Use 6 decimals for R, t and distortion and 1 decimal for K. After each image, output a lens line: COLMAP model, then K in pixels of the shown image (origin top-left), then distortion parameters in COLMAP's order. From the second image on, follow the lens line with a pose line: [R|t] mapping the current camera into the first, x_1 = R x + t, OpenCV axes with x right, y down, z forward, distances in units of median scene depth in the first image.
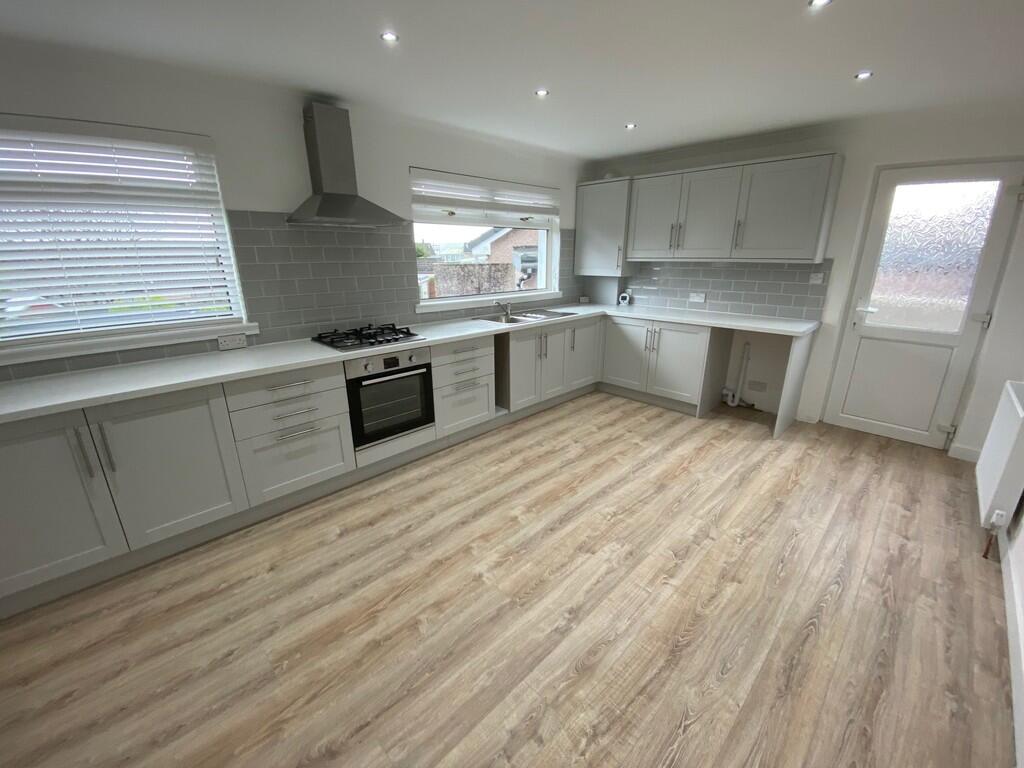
lens RADIAL K [[413.7, 0, 505.2], [0, 413.7, 371.5], [0, 0, 1]] dist [0.016246, -0.017467]
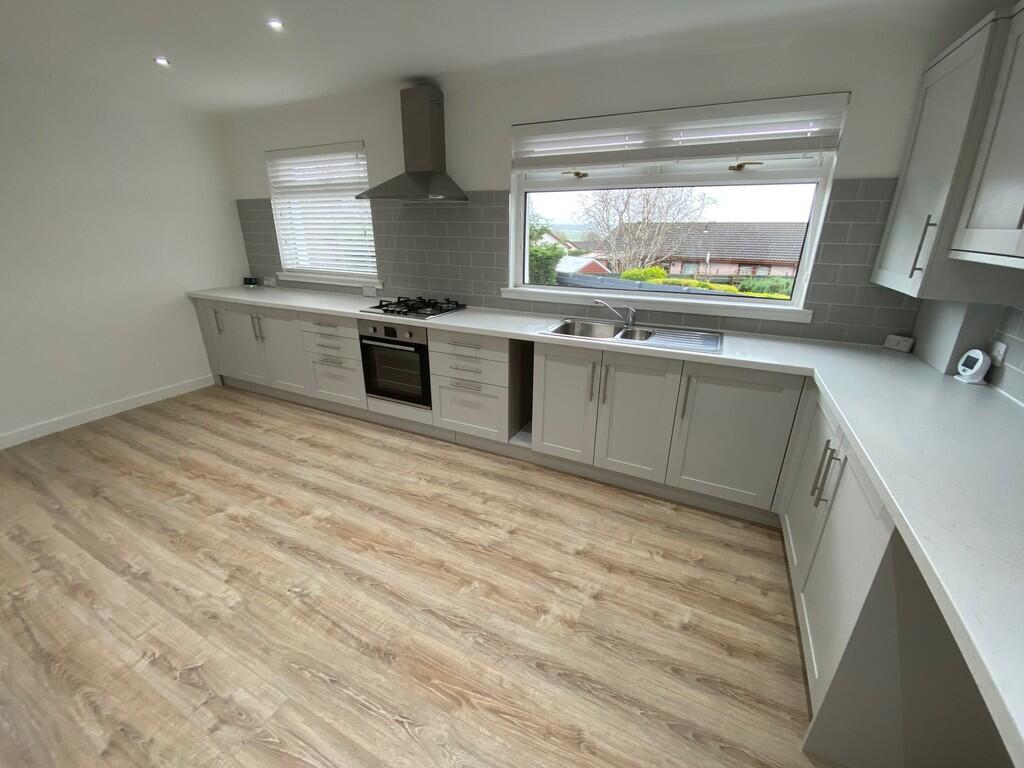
lens RADIAL K [[413.7, 0, 505.2], [0, 413.7, 371.5], [0, 0, 1]] dist [0.016246, -0.017467]
pose [[0.341924, 0.312189, -0.886355, 0.818930], [-0.264917, 0.936972, 0.227821, -0.253328], [0.901613, 0.156913, 0.403078, 0.871979]]
